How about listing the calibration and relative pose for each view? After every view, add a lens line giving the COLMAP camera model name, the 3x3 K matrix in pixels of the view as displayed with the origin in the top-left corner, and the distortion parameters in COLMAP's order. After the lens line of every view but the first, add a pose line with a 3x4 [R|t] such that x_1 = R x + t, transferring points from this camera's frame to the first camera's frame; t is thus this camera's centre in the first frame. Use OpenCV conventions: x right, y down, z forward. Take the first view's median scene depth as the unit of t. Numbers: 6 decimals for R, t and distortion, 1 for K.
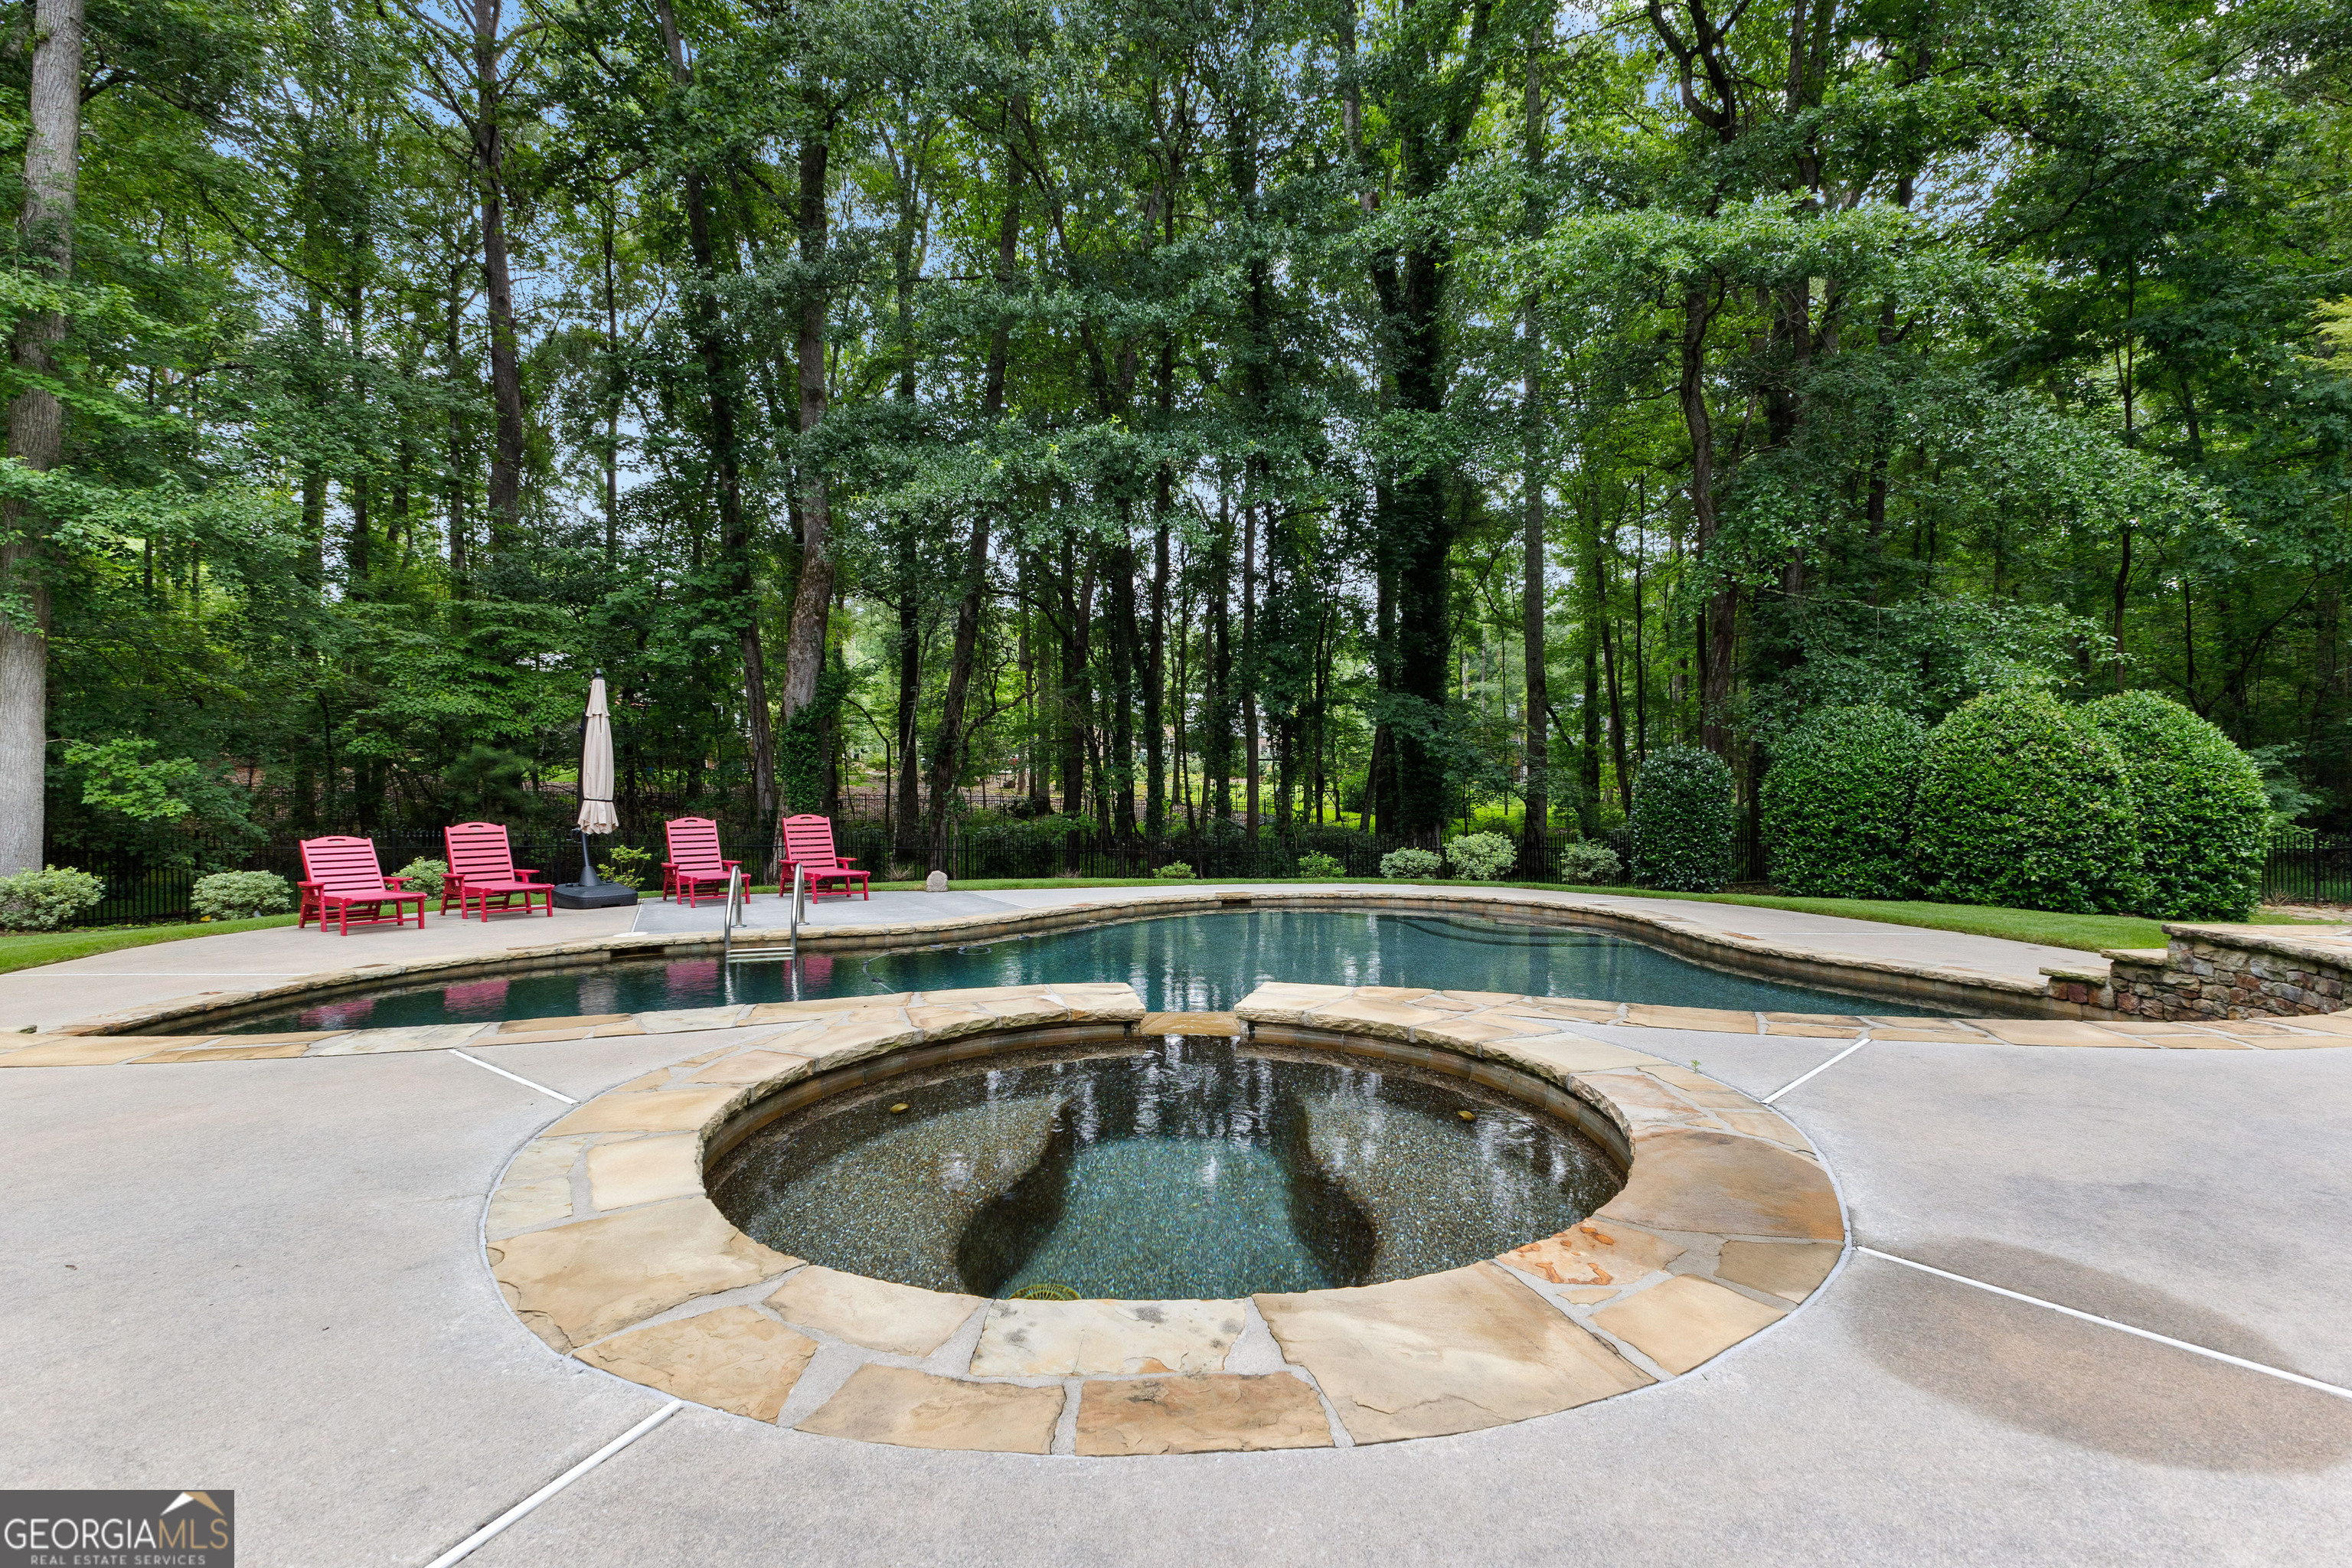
lens RADIAL K [[999.9, 0, 1176.9], [0, 999.9, 788.9], [0, 0, 1]] dist [0.007719, -0.000678]
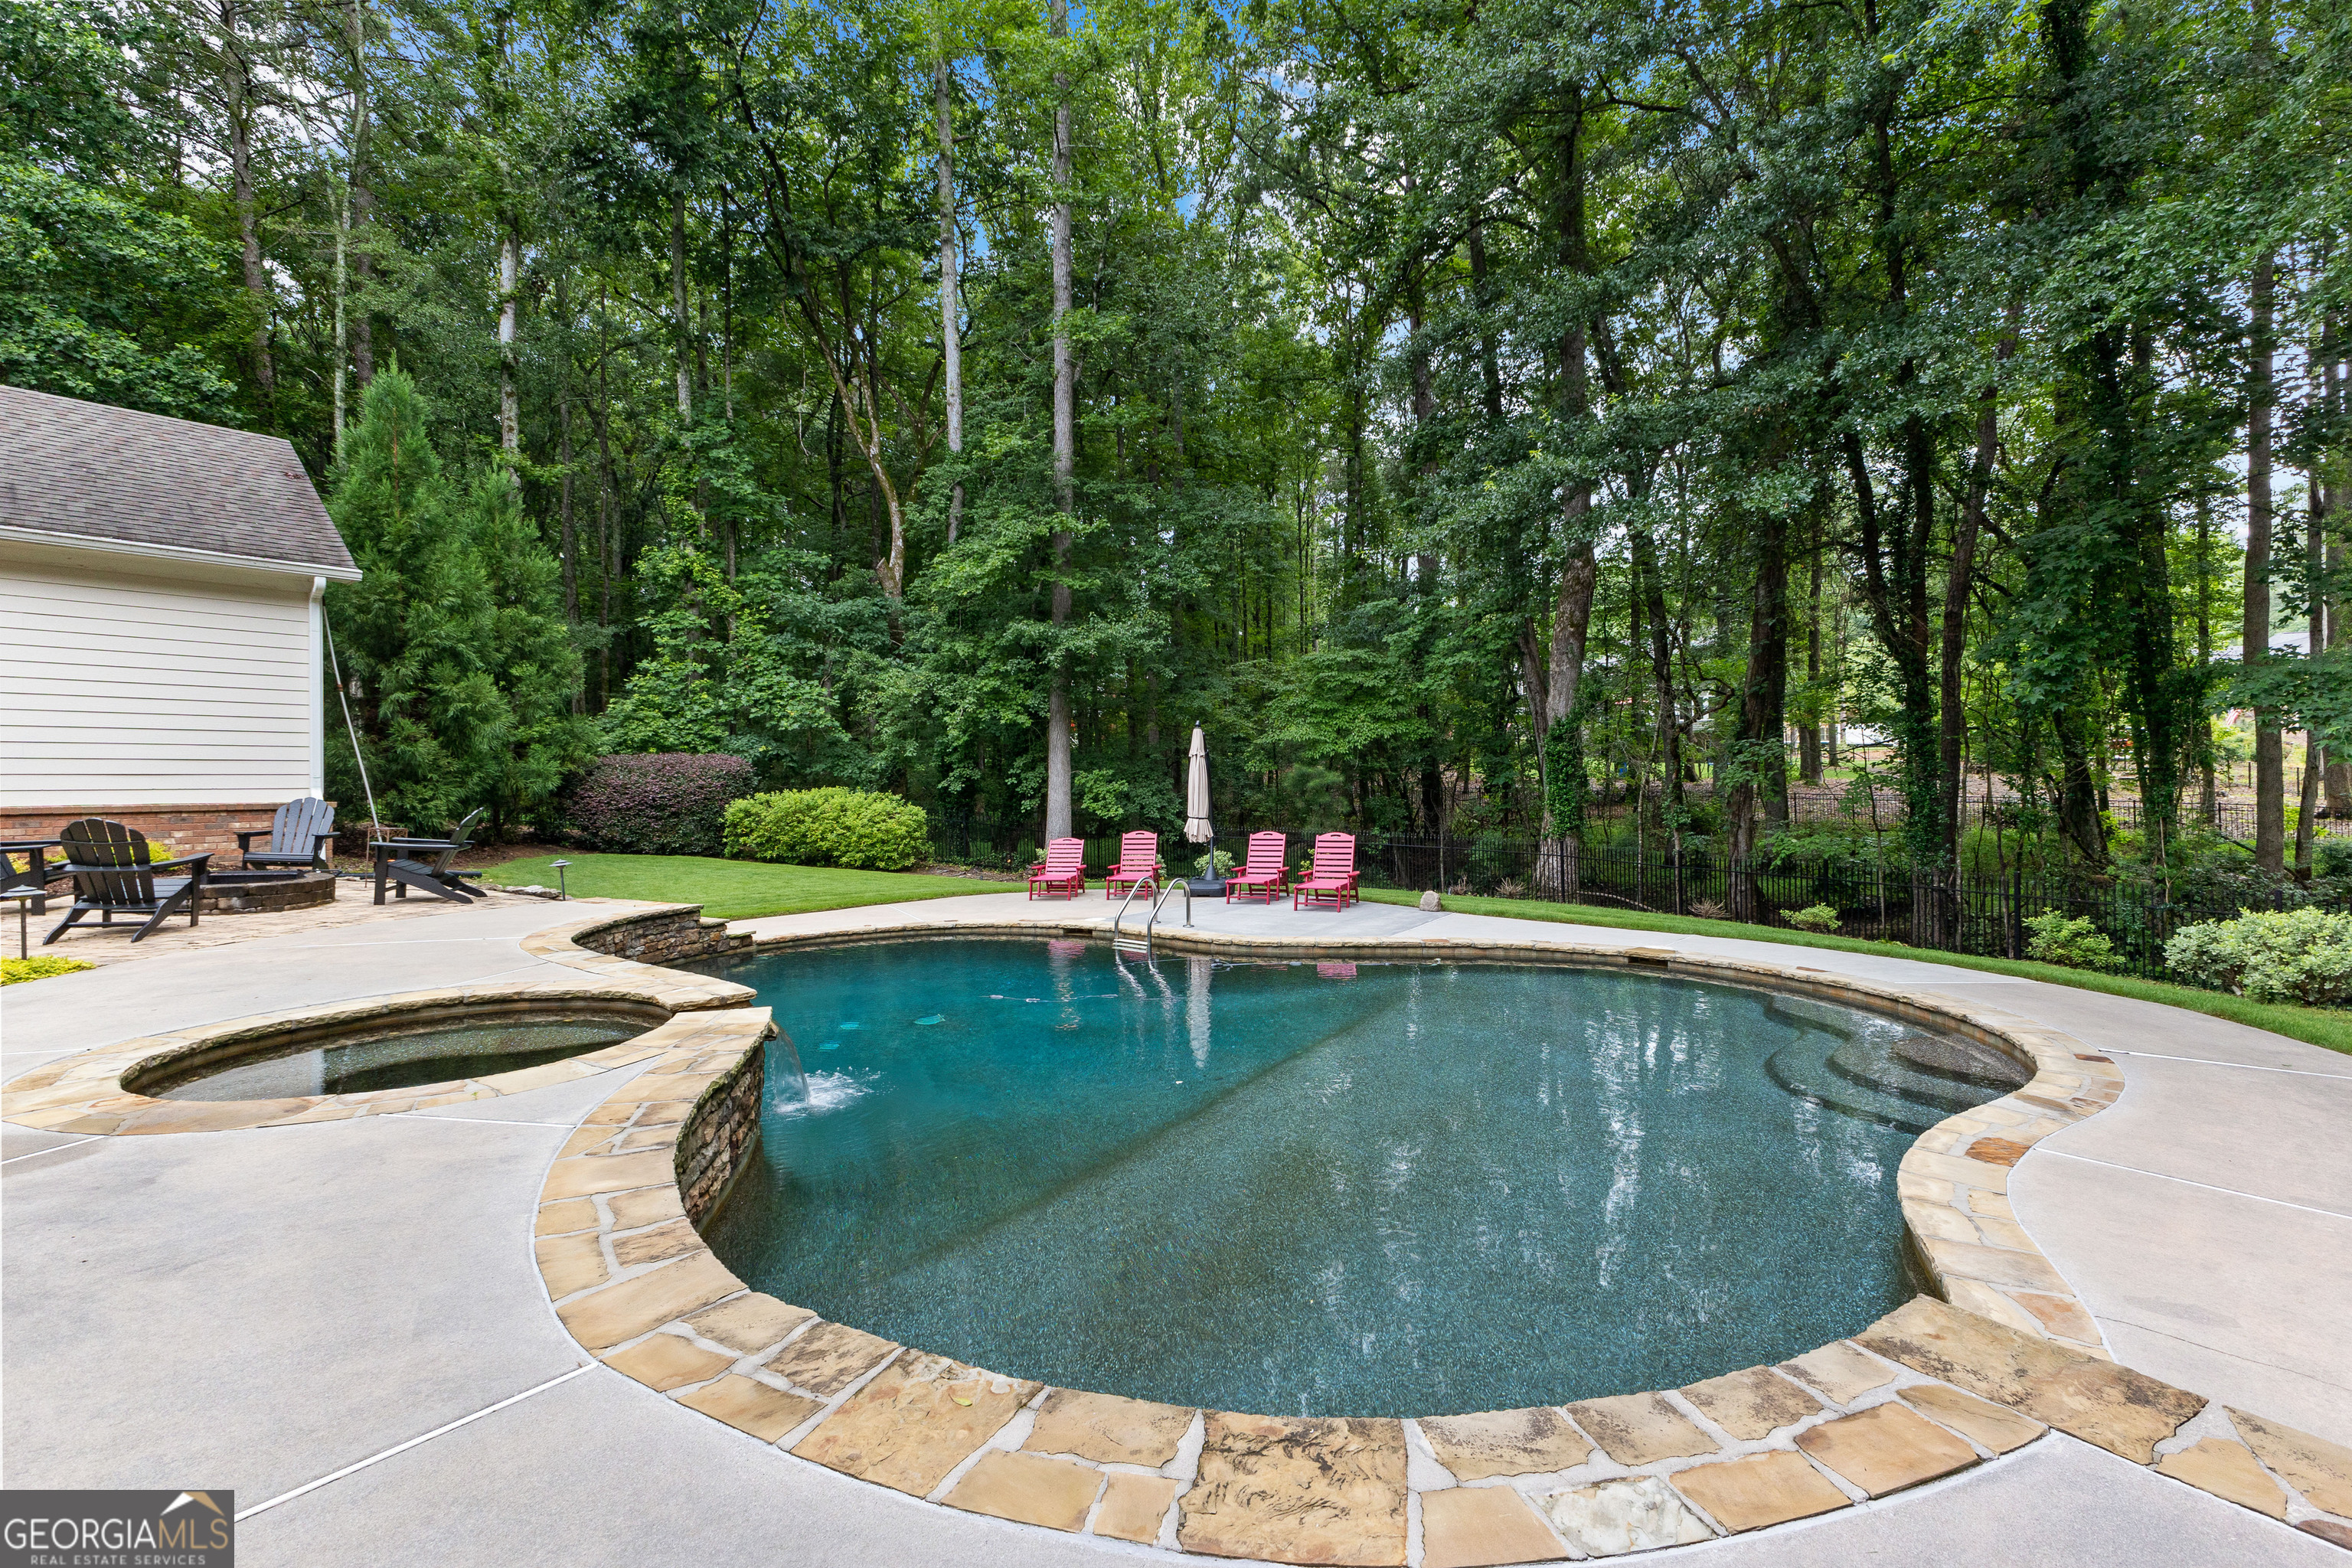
lens RADIAL K [[999.9, 0, 1174.0], [0, 999.9, 780.5], [0, 0, 1]] dist [0.007719, -0.000678]
pose [[0.556777, -0.007532, -0.830628, 0.505515], [0.006530, 0.999968, -0.004690, -0.029869], [0.830637, -0.002813, 0.556808, 0.237645]]
